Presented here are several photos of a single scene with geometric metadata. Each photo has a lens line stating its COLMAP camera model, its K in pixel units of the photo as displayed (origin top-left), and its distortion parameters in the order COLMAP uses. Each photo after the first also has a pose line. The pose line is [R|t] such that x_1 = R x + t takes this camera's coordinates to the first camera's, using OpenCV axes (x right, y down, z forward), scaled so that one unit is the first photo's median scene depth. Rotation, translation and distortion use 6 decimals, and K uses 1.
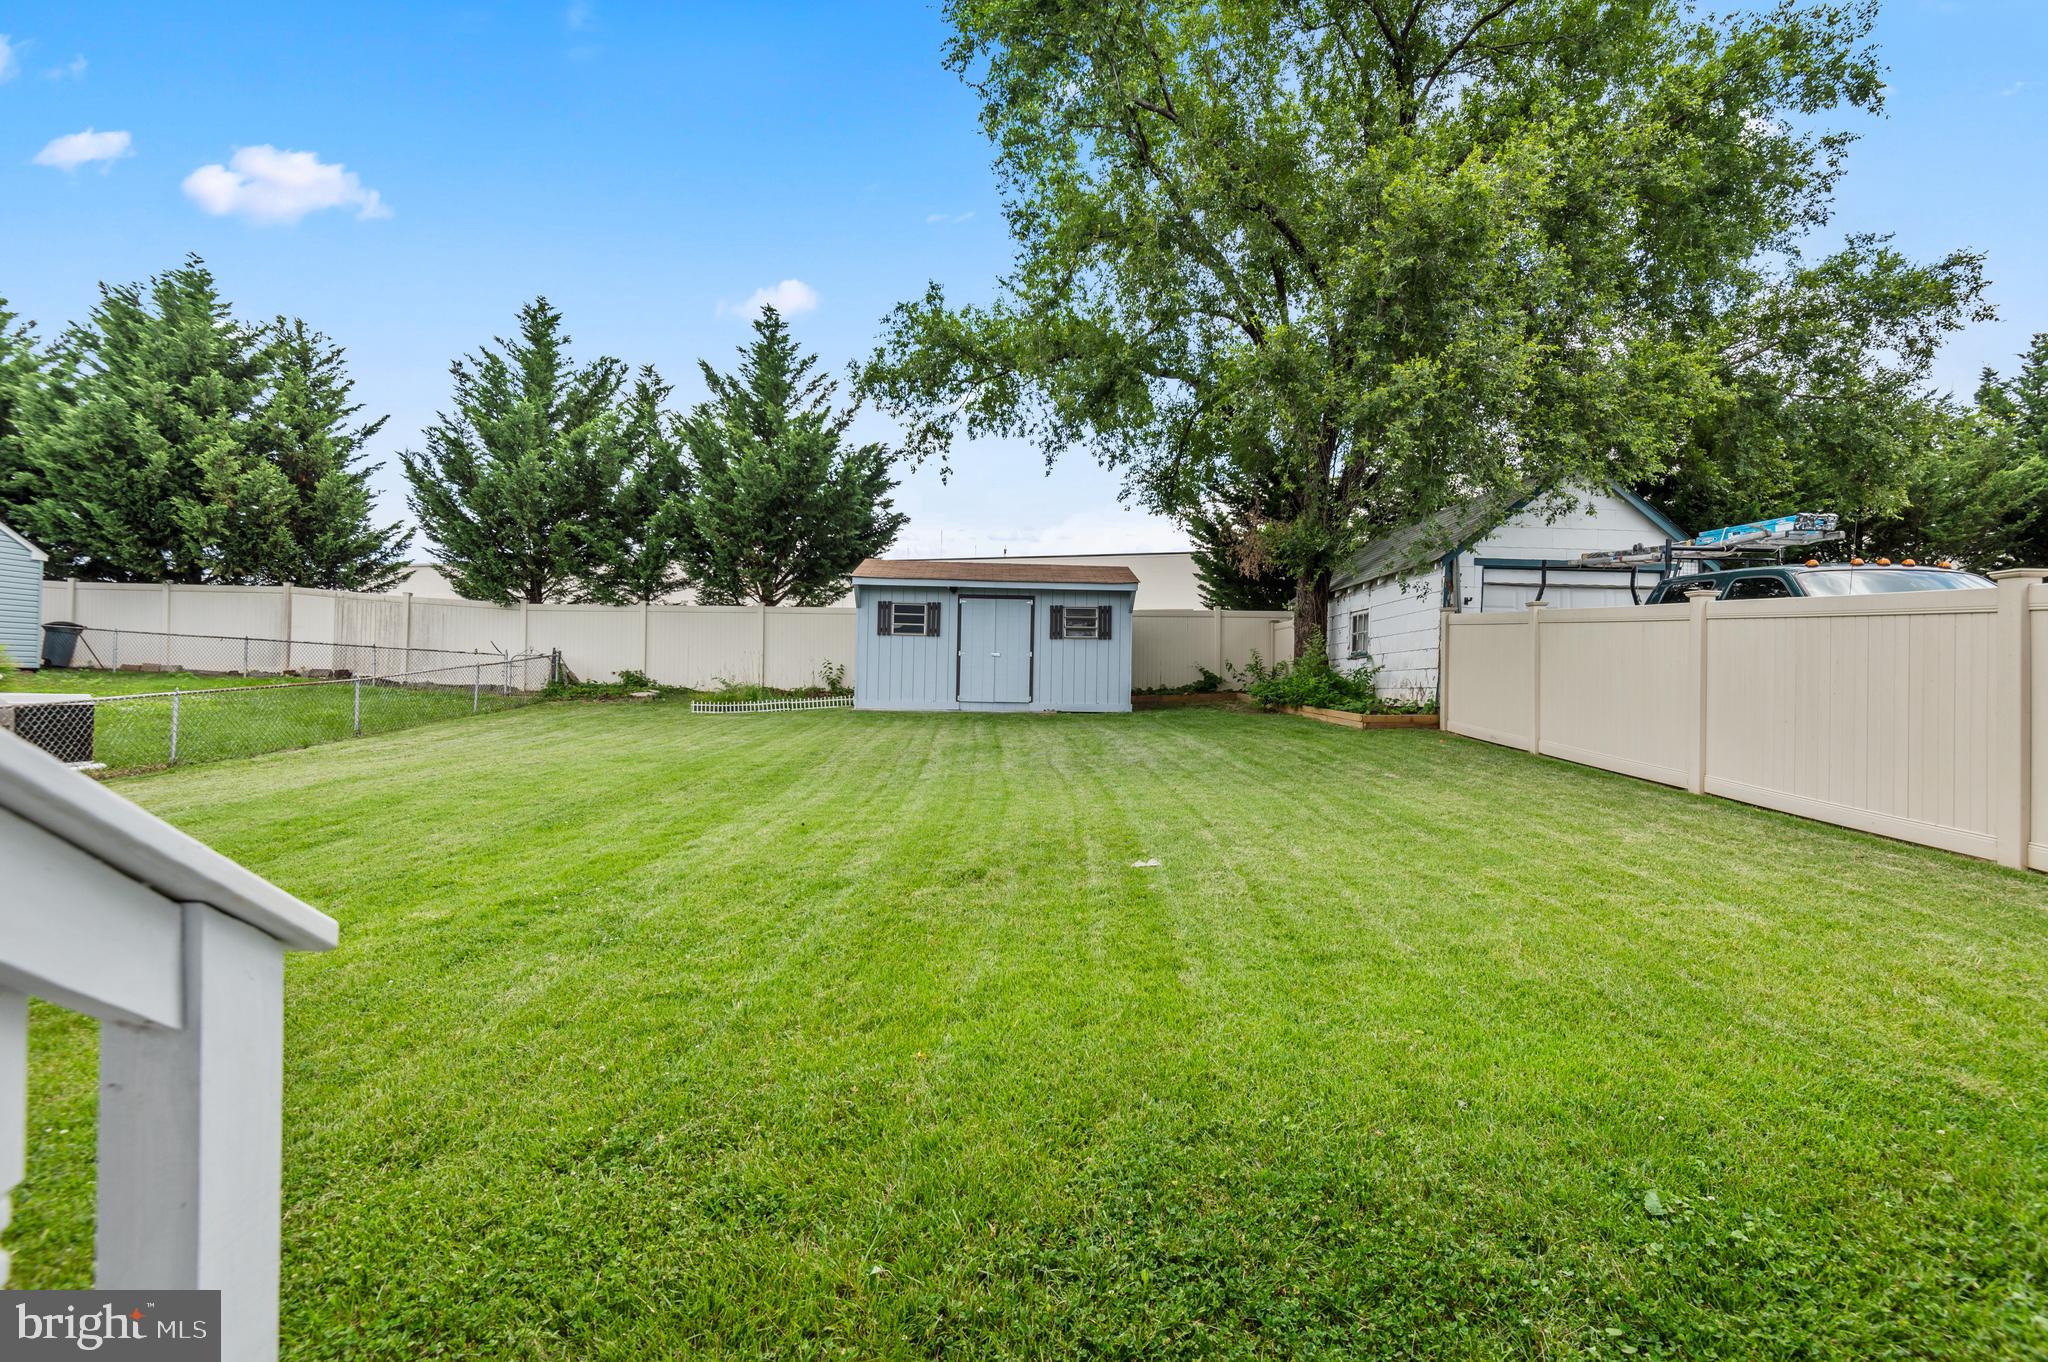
lens RADIAL K [[932.5, 0, 1035.9], [0, 932.5, 685.6], [0, 0, 1]] dist [0.037022, -0.024891]
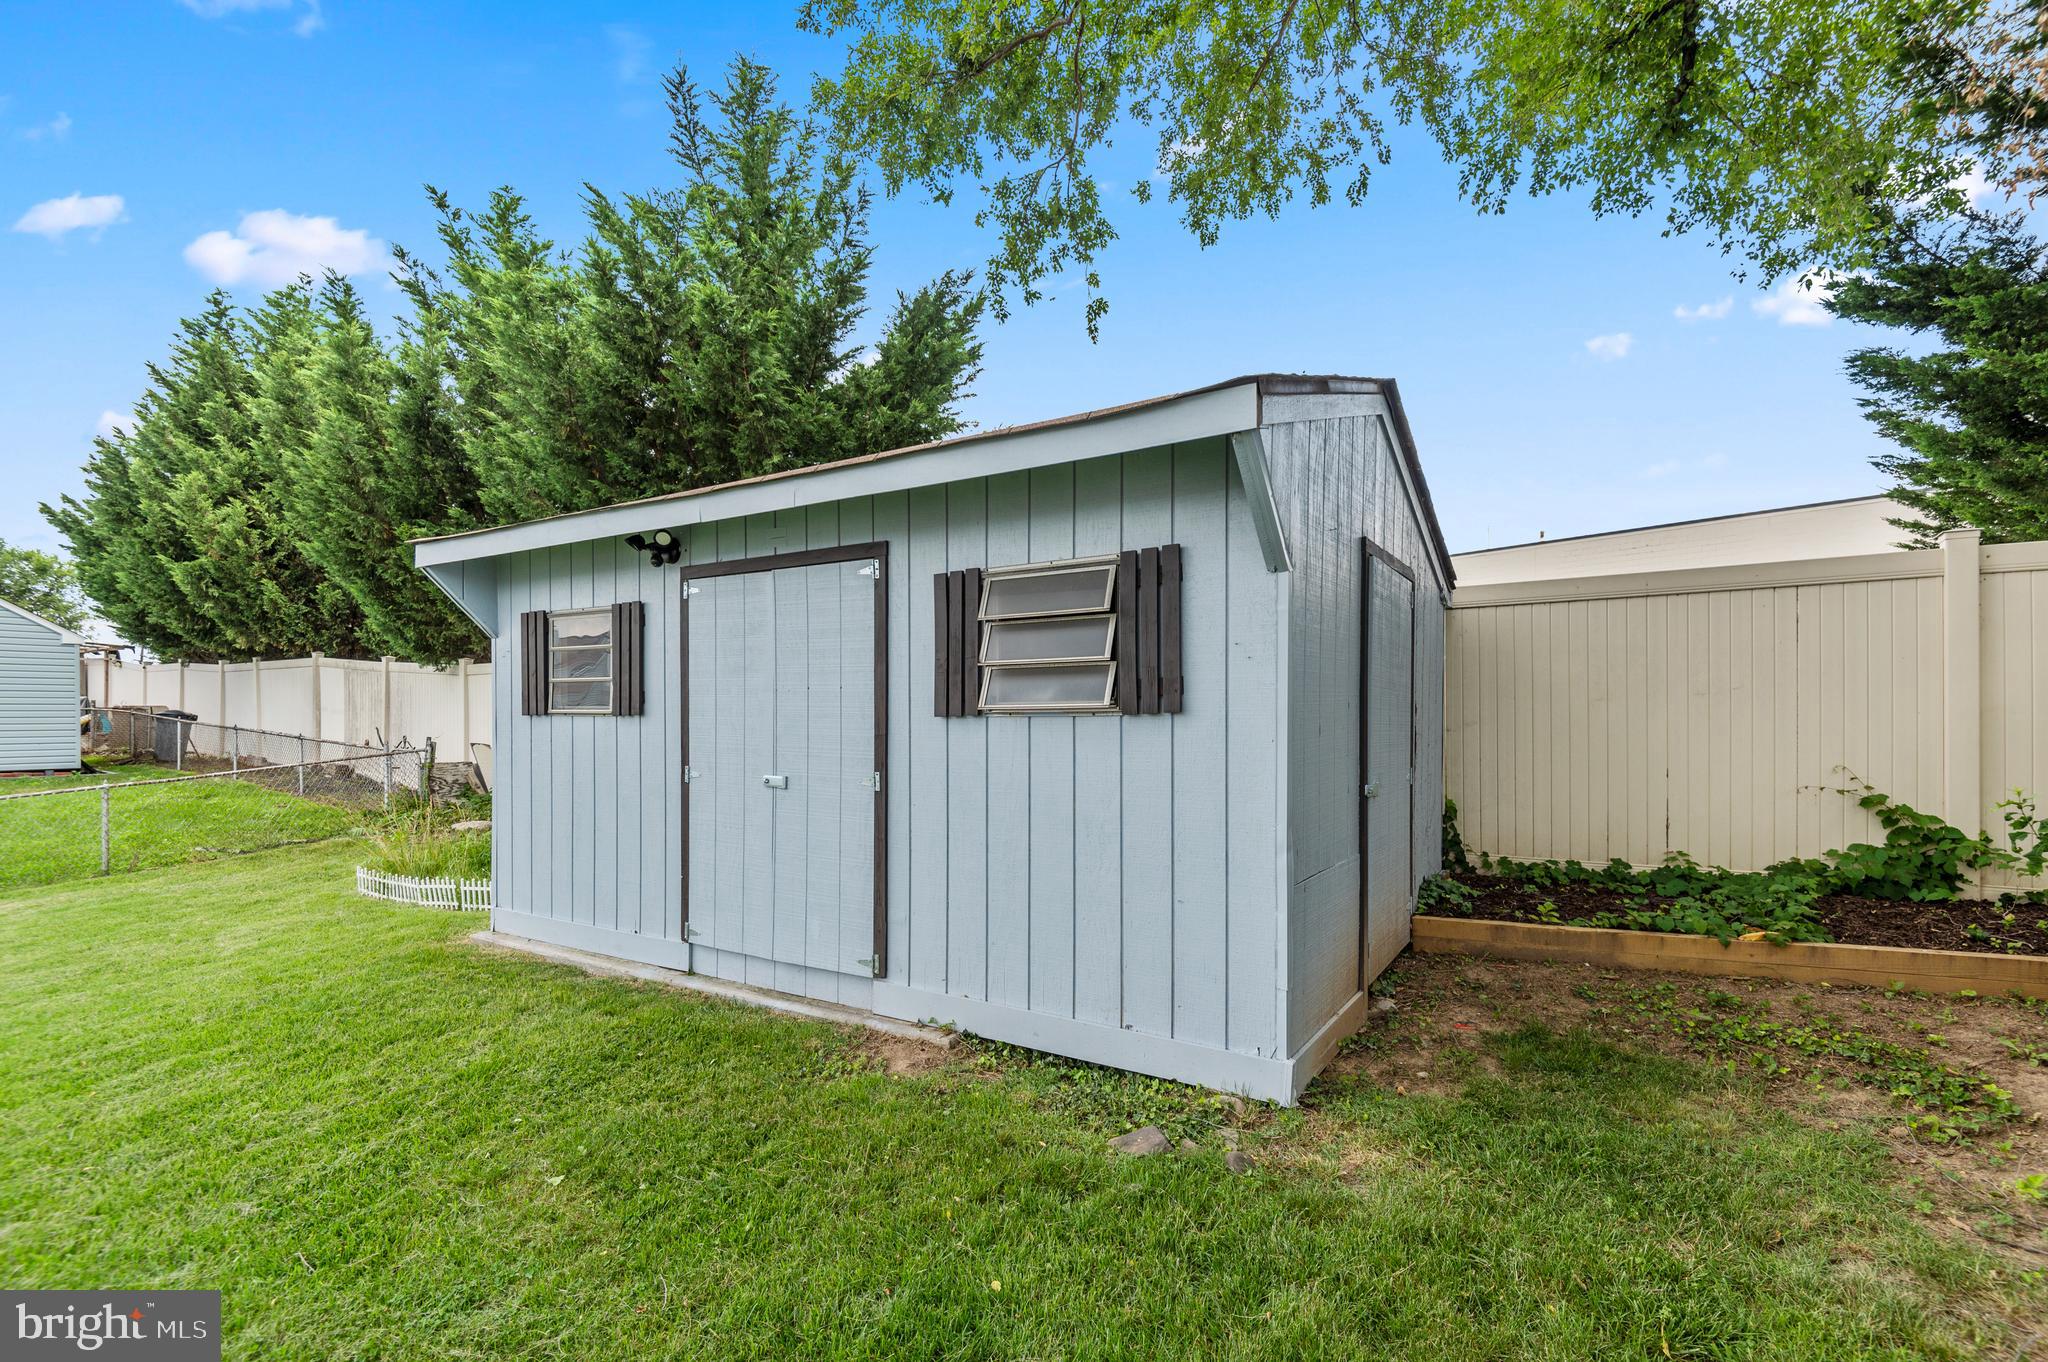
lens RADIAL K [[932.5, 0, 1035.9], [0, 932.5, 685.6], [0, 0, 1]] dist [0.037022, -0.024891]
pose [[0.813368, -0.036840, -0.580582, 0.171011], [0.024070, 0.999269, -0.029686, -0.049699], [0.581251, 0.010171, 0.813661, 0.820805]]
